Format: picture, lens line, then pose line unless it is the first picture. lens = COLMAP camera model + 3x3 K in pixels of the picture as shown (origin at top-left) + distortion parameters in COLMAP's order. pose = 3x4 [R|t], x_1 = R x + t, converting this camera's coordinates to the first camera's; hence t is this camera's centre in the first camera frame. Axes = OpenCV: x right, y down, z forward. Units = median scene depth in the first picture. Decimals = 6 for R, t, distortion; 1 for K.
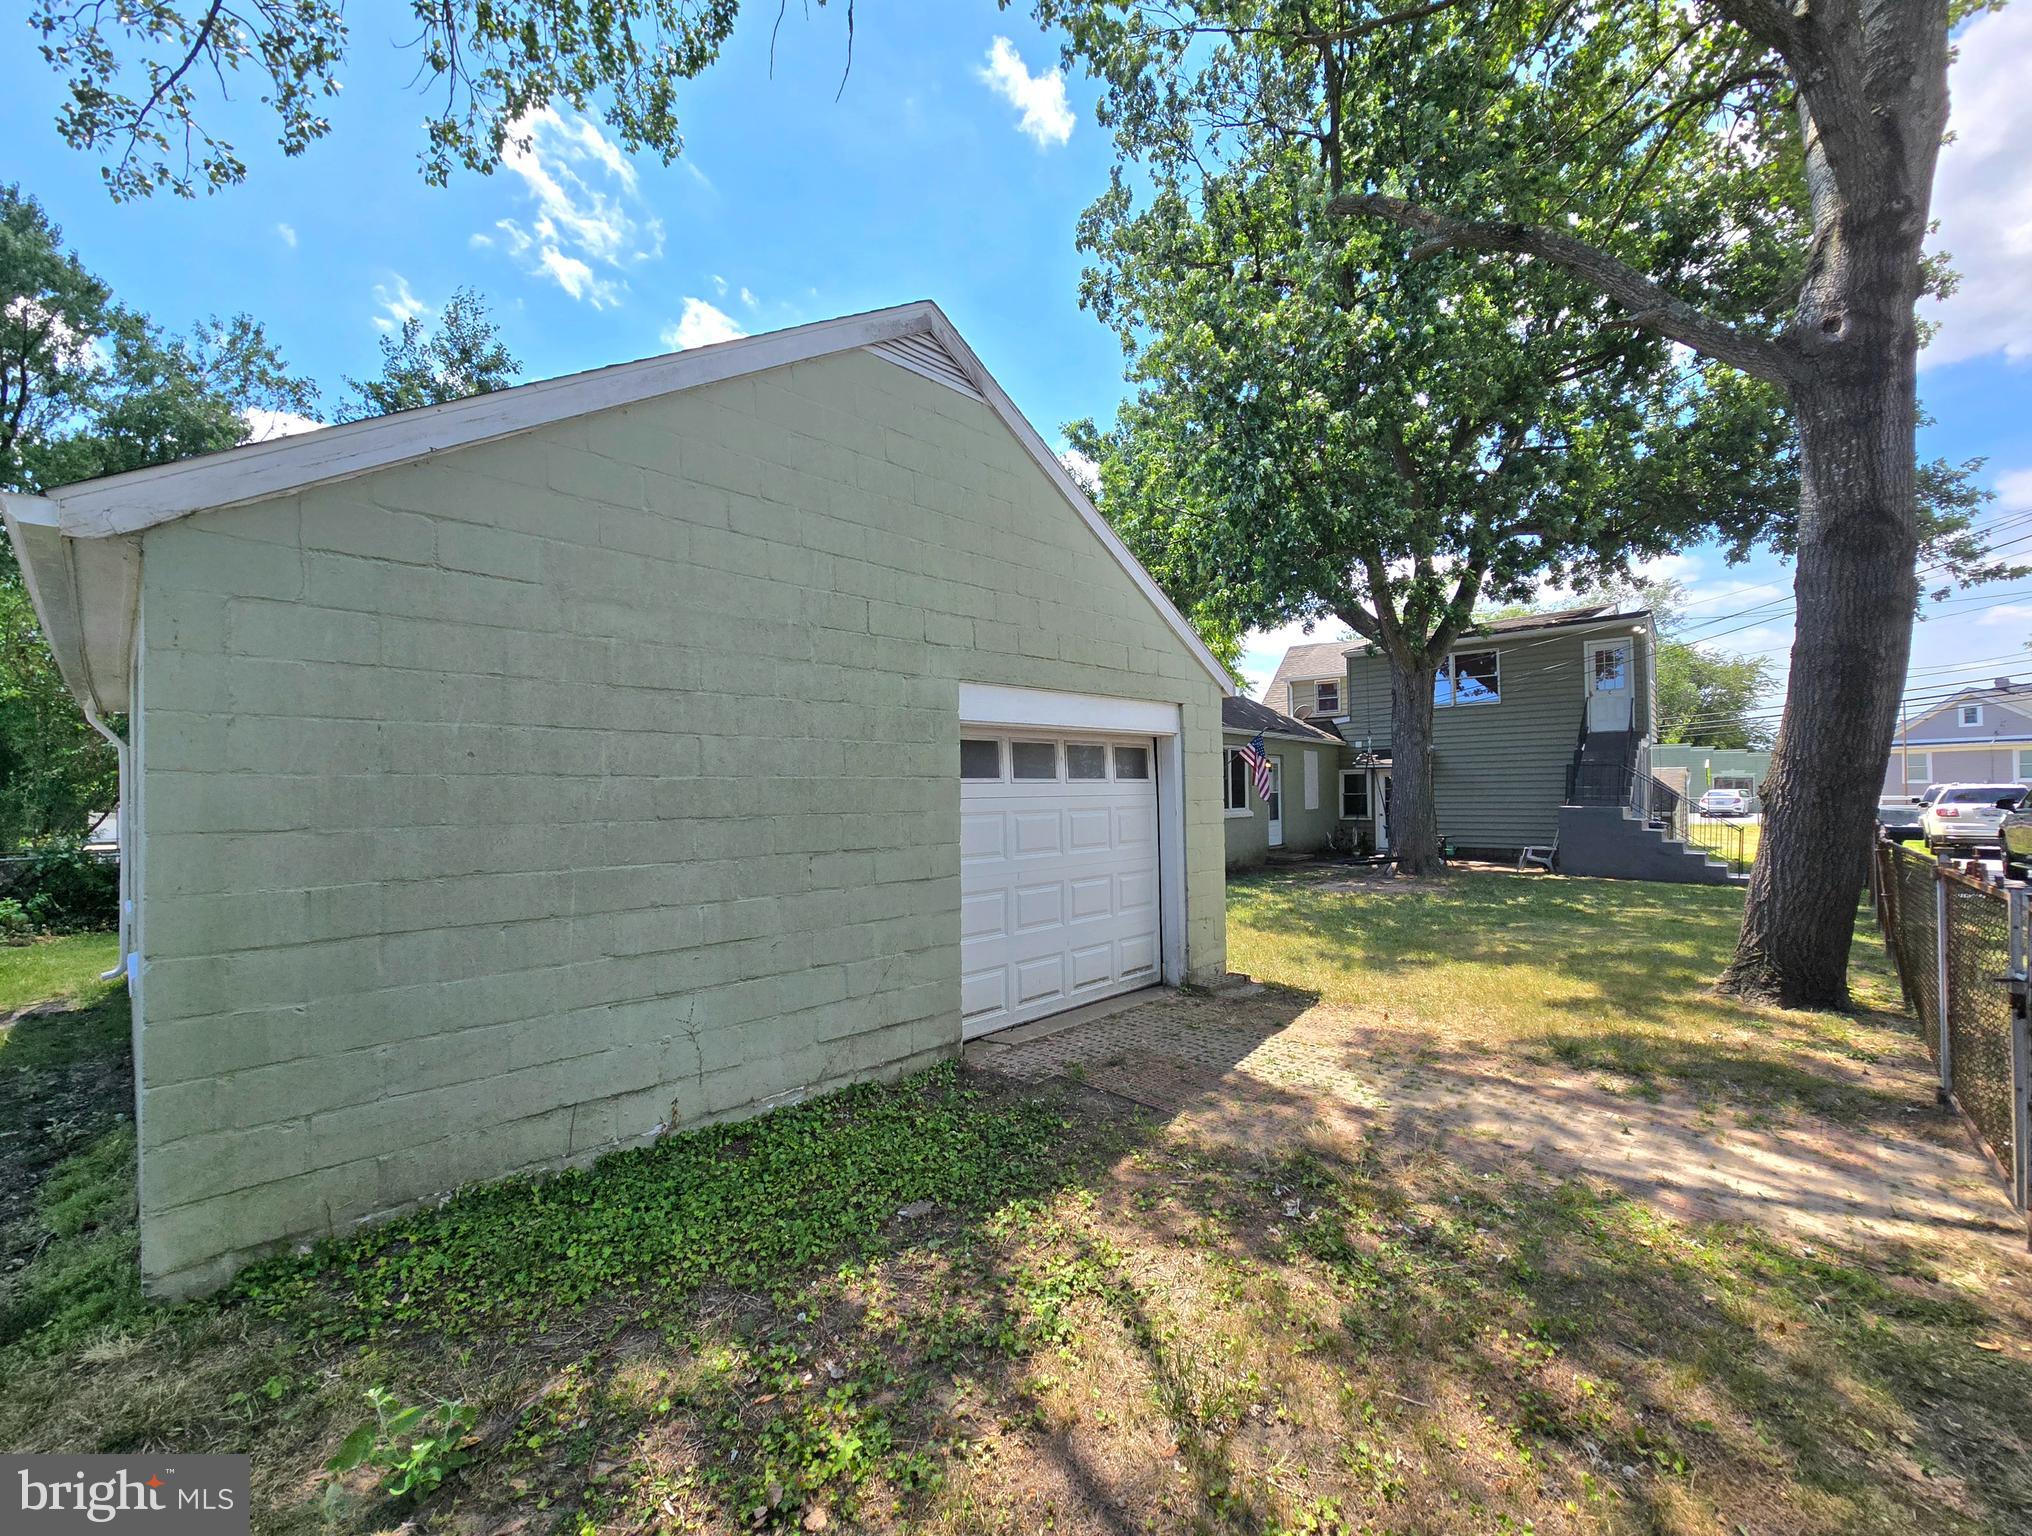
lens RADIAL K [[852.4, 0, 1016.0], [0, 852.4, 768.0], [0, 0, 1]] dist [0.000676, 0.000170]
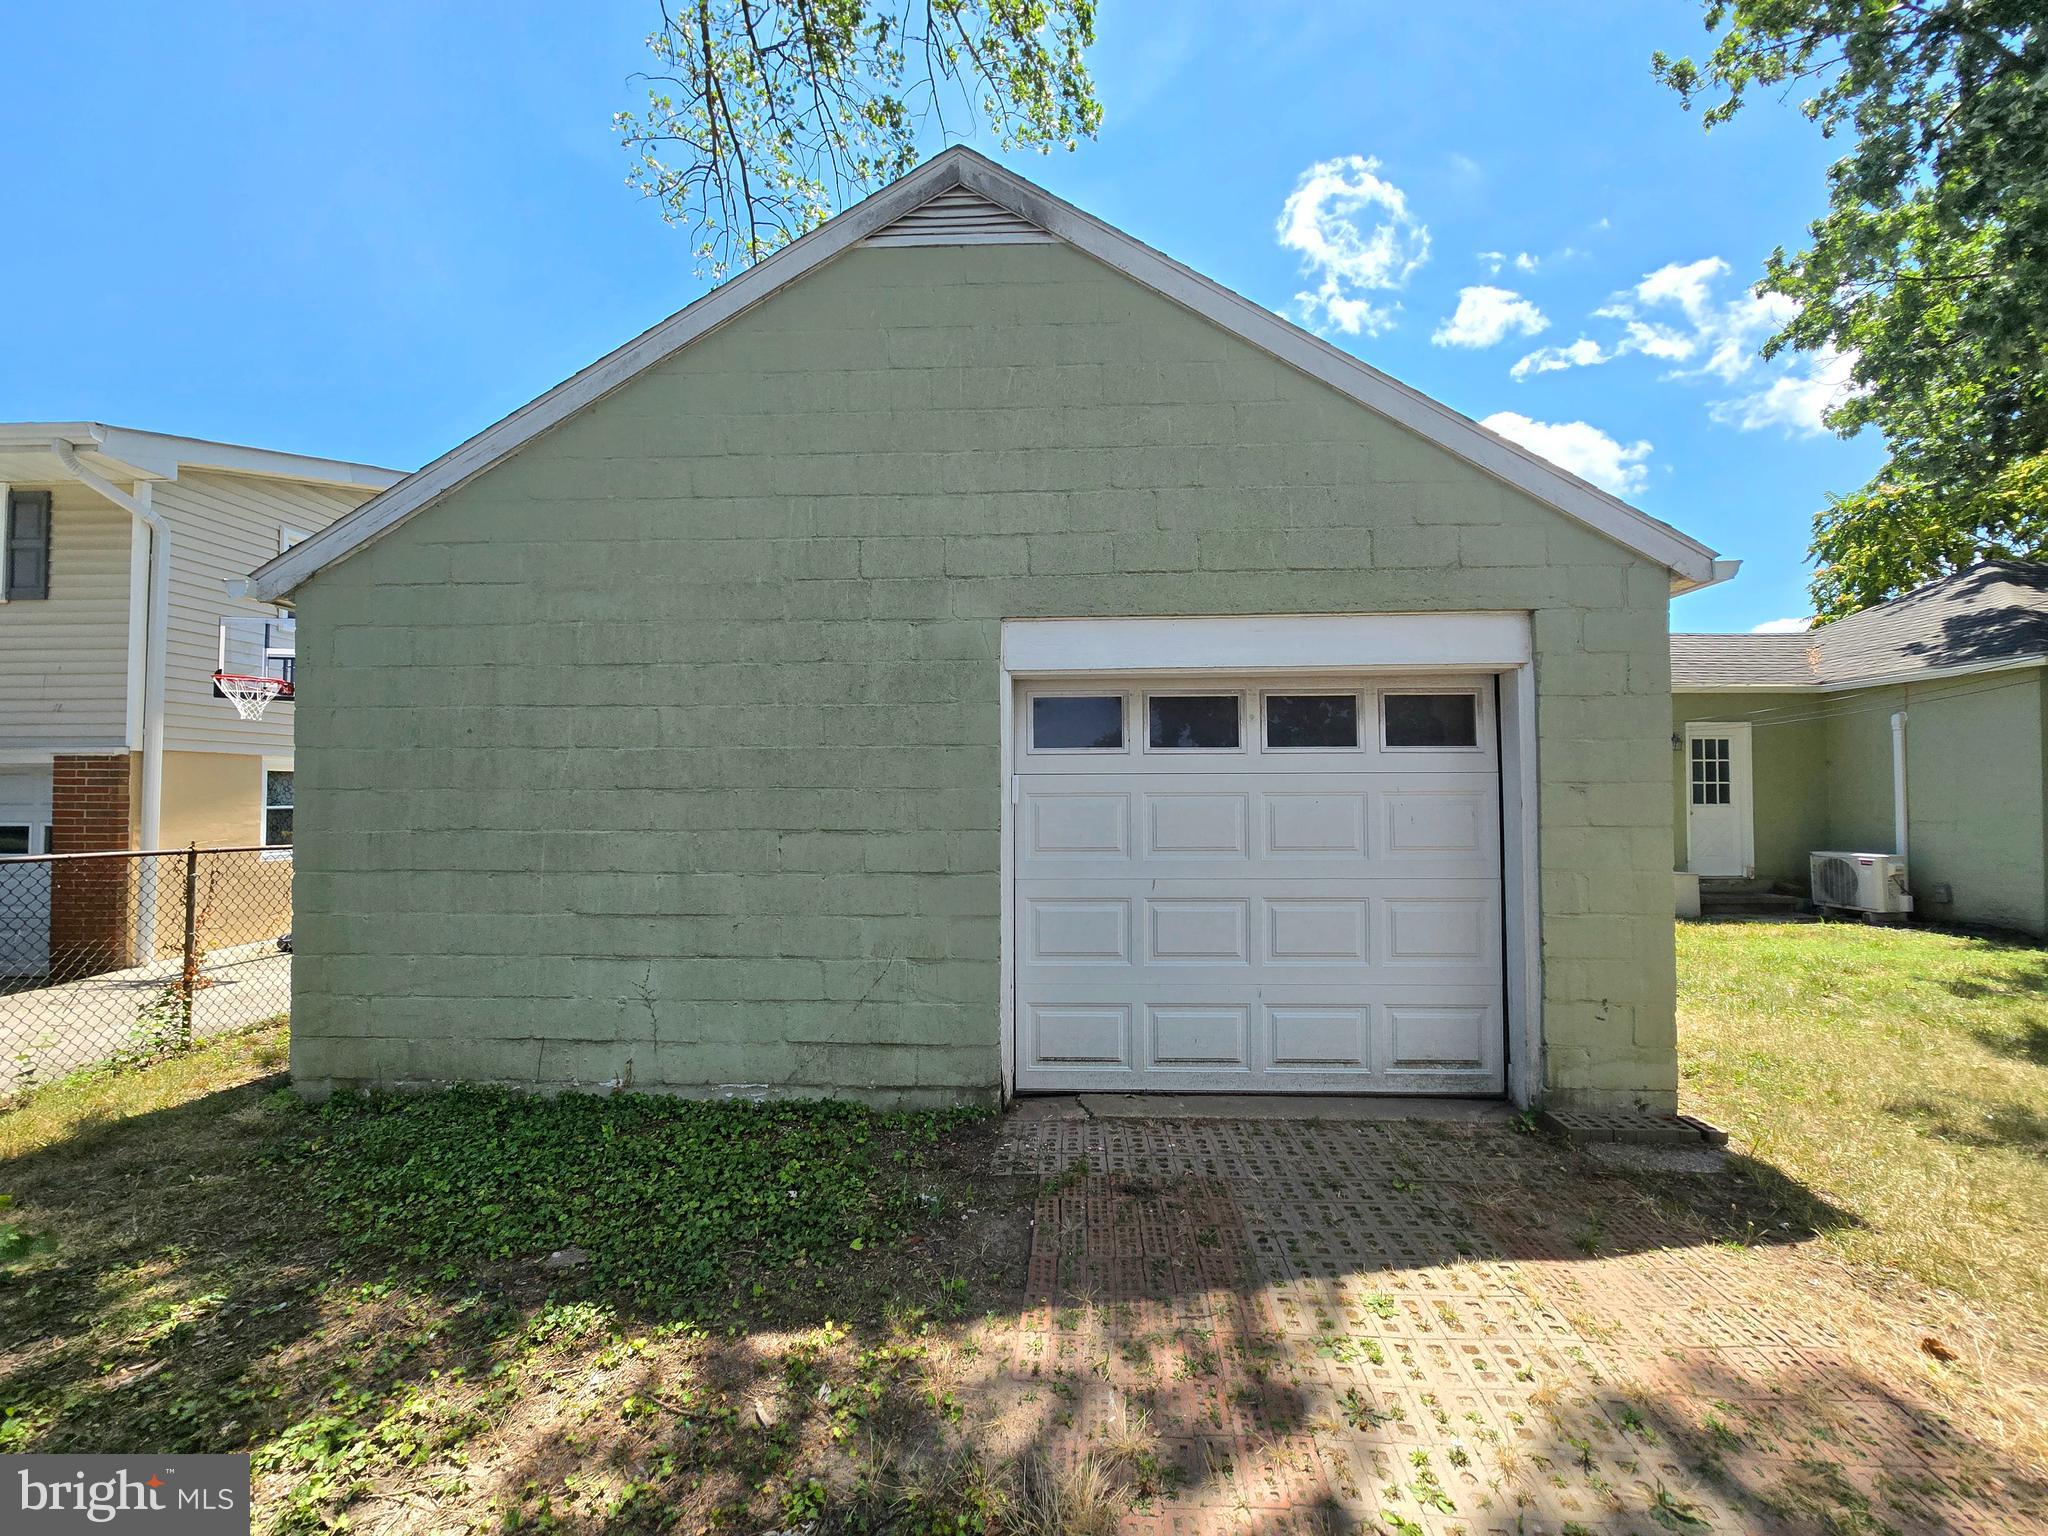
lens RADIAL K [[824.3, 0, 1024.0], [0, 824.3, 768.0], [0, 0, 1]] dist [0.000374, 0.000235]
pose [[0.667561, -0.009407, -0.744496, 0.552463], [0.015305, 0.999882, 0.001090, 0.033995], [0.744398, -0.012122, 0.667626, 0.572462]]
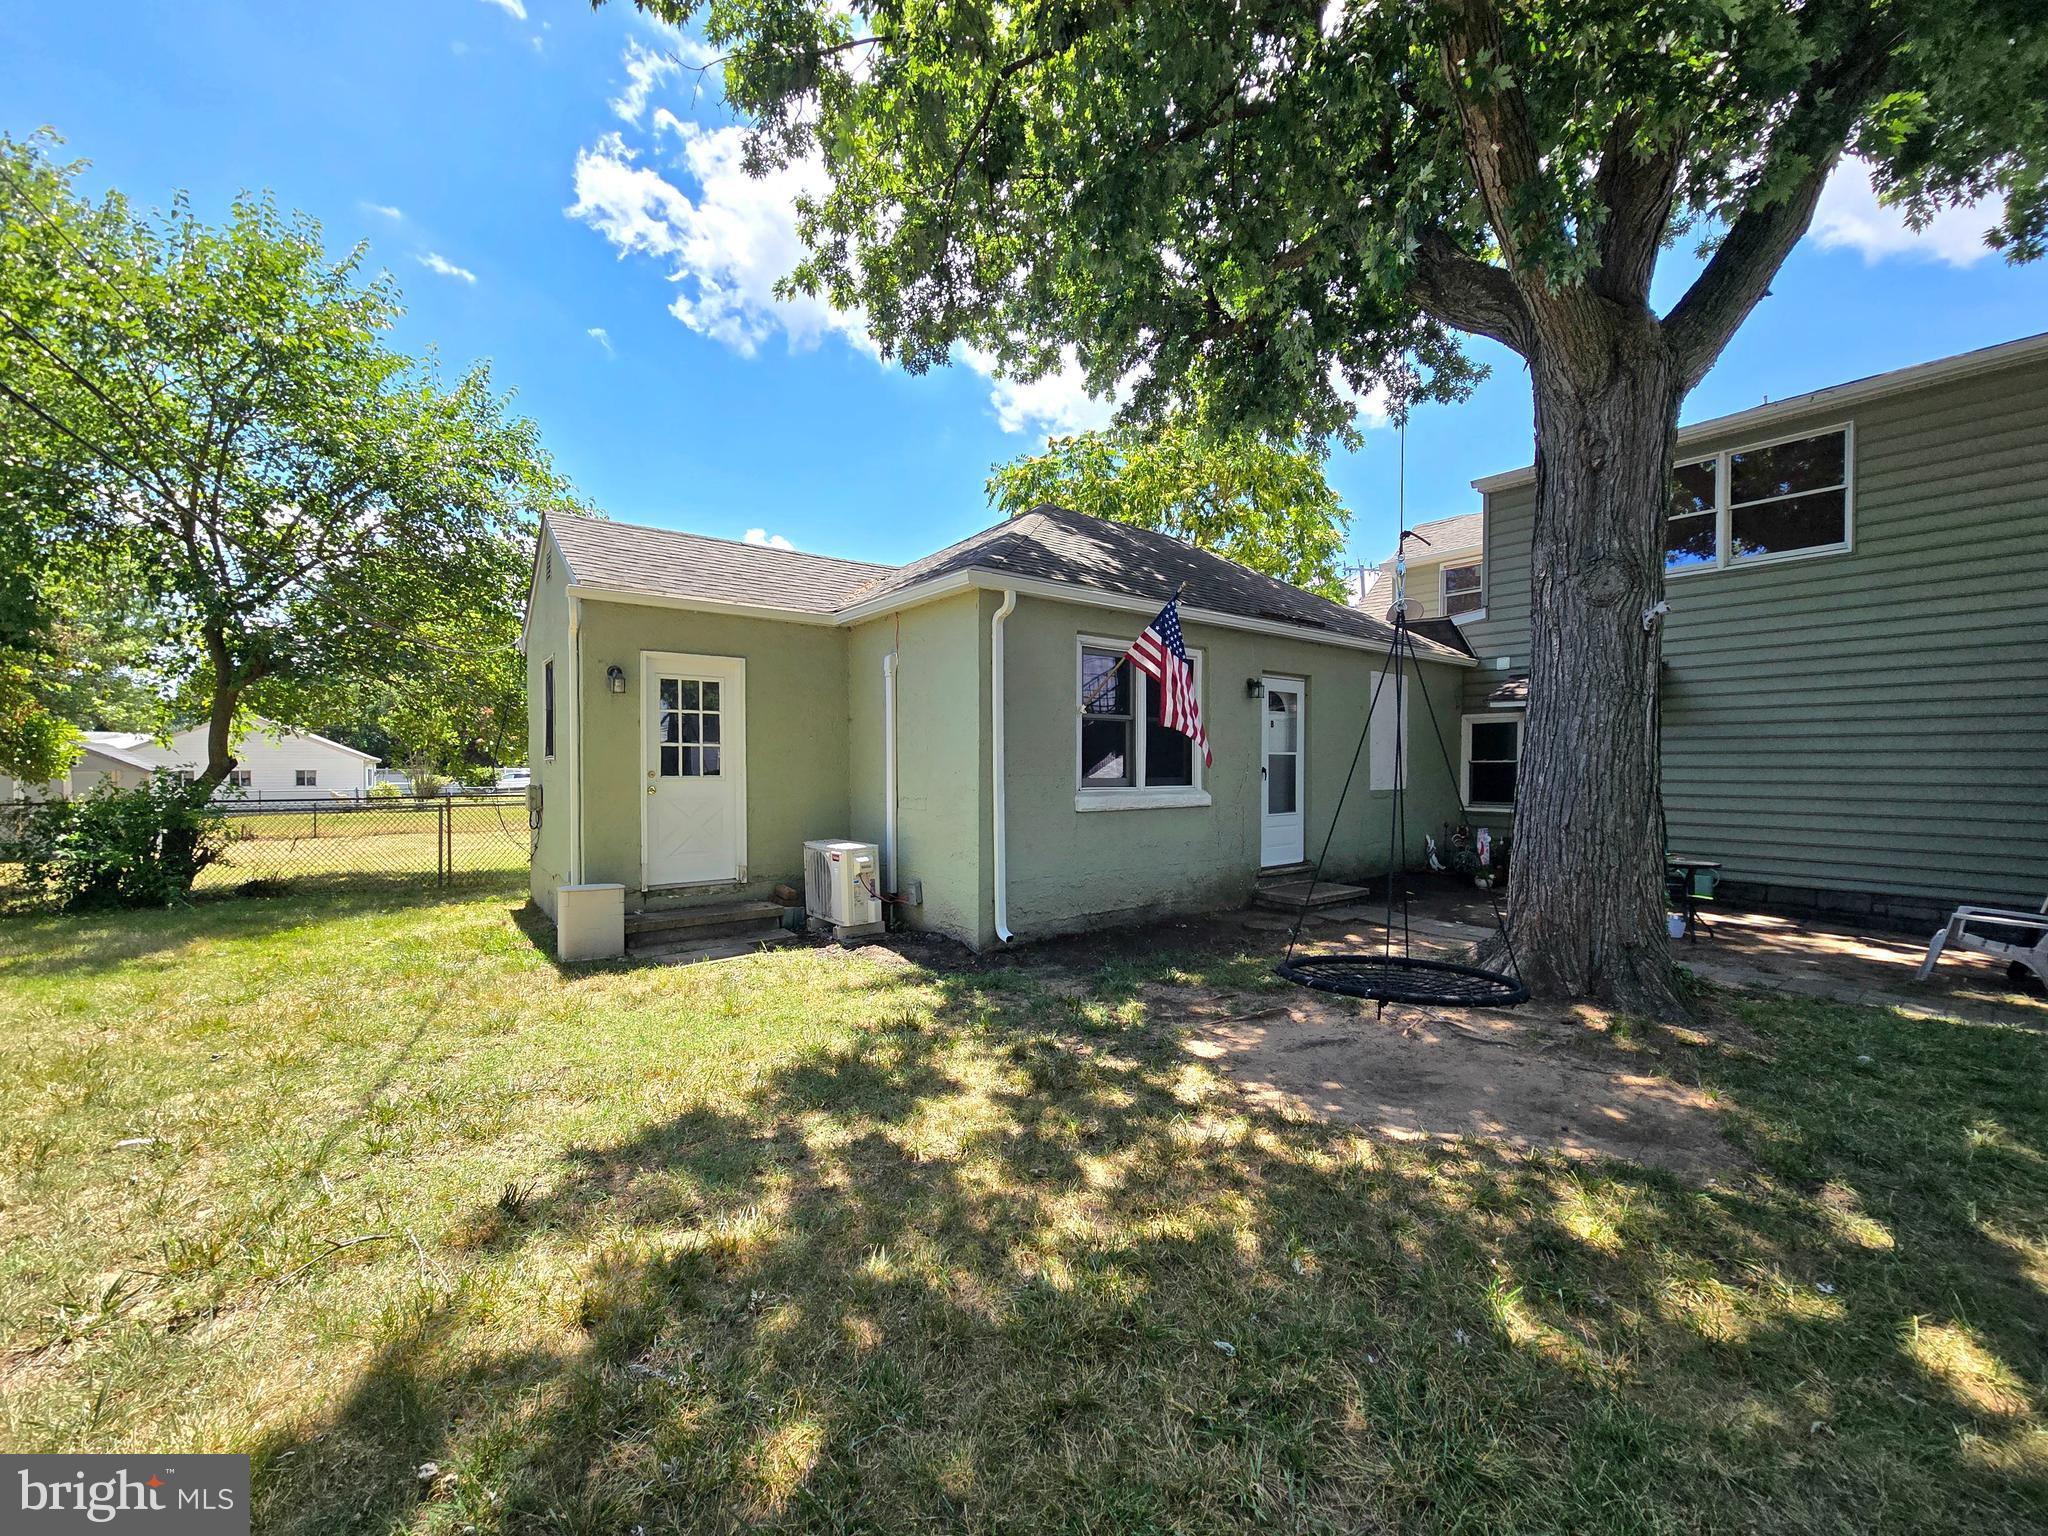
lens RADIAL K [[824.3, 0, 1024.0], [0, 824.3, 768.0], [0, 0, 1]] dist [0.000374, 0.000235]
pose [[0.981519, 0.016897, -0.190616, 1.062162], [-0.009797, 0.999225, 0.038126, 0.090257], [0.191113, -0.035553, 0.980924, 2.267903]]
